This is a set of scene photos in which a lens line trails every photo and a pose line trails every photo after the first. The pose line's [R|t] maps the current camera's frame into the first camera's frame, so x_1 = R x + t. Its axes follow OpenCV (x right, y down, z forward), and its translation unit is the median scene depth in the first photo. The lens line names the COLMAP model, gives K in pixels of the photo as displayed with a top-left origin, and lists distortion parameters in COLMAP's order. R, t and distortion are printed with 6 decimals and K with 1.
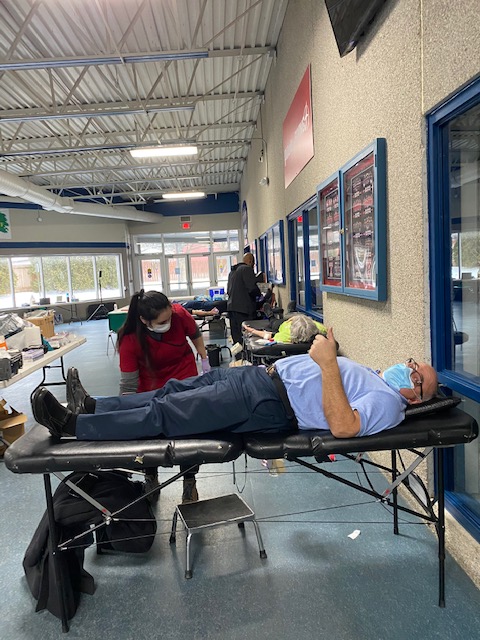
lens RADIAL K [[488.0, 0, 230.7], [0, 488.0, 322.3], [0, 0, 1]] dist [0.035907, -0.017318]
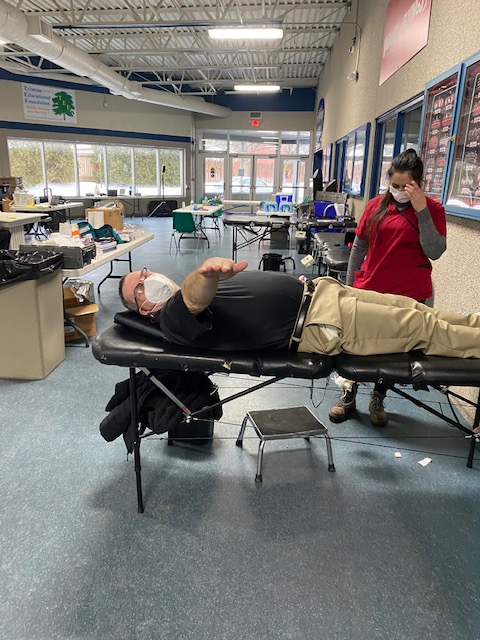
lens RADIAL K [[488.0, 0, 235.7], [0, 488.0, 321.2], [0, 0, 1]] dist [0.035907, -0.017318]
pose [[0.990565, 0.109080, -0.082958, -0.027007], [-0.091960, 0.977898, 0.187772, 0.002778], [0.101607, -0.178372, 0.978703, 0.018913]]
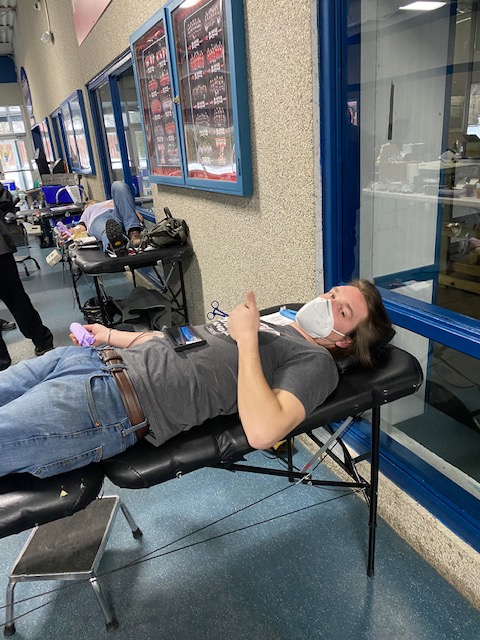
lens RADIAL K [[488.0, 0, 236.3], [0, 488.0, 318.3], [0, 0, 1]] dist [0.035907, -0.017318]
pose [[0.920978, -0.146968, 0.360832, -0.004685], [0.067023, 0.972083, 0.224863, -0.013050], [-0.383806, -0.182910, 0.905117, 0.121903]]
